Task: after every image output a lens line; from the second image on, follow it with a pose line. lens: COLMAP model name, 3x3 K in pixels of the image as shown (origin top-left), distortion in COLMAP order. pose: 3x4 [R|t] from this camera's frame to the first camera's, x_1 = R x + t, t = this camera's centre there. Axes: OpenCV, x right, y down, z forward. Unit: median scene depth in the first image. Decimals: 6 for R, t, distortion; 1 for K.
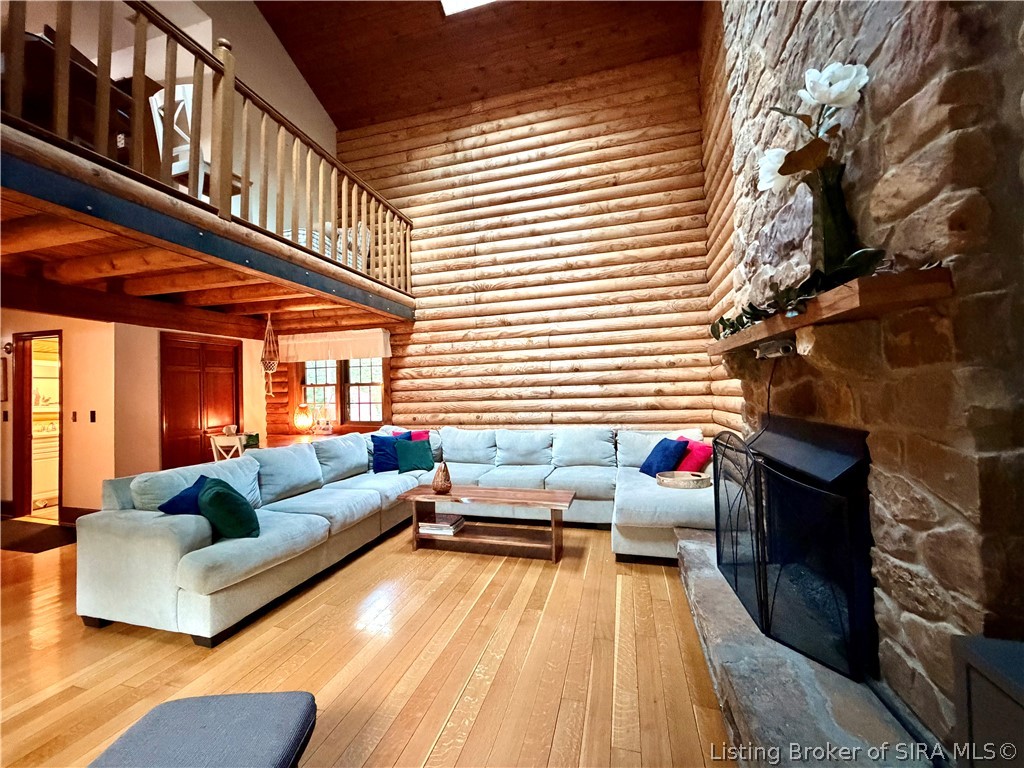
lens RADIAL K [[407.3, 0, 508.1], [0, 407.3, 384.0], [0, 0, 1]] dist [0.001165, -0.000009]
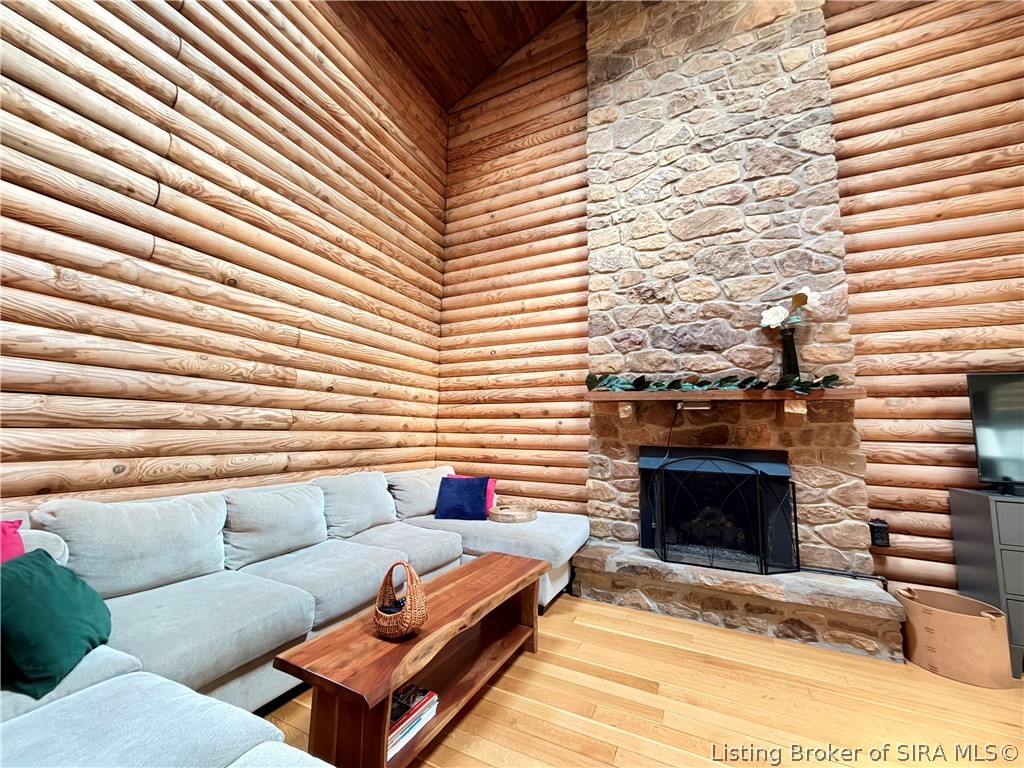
lens RADIAL K [[407.3, 0, 510.4], [0, 407.3, 384.6], [0, 0, 1]] dist [0.001165, -0.000009]
pose [[0.177806, 0.146219, 0.973142, -0.447412], [-0.047281, 0.989027, -0.139967, 0.039523], [-0.982929, -0.021124, 0.182768, 0.587370]]
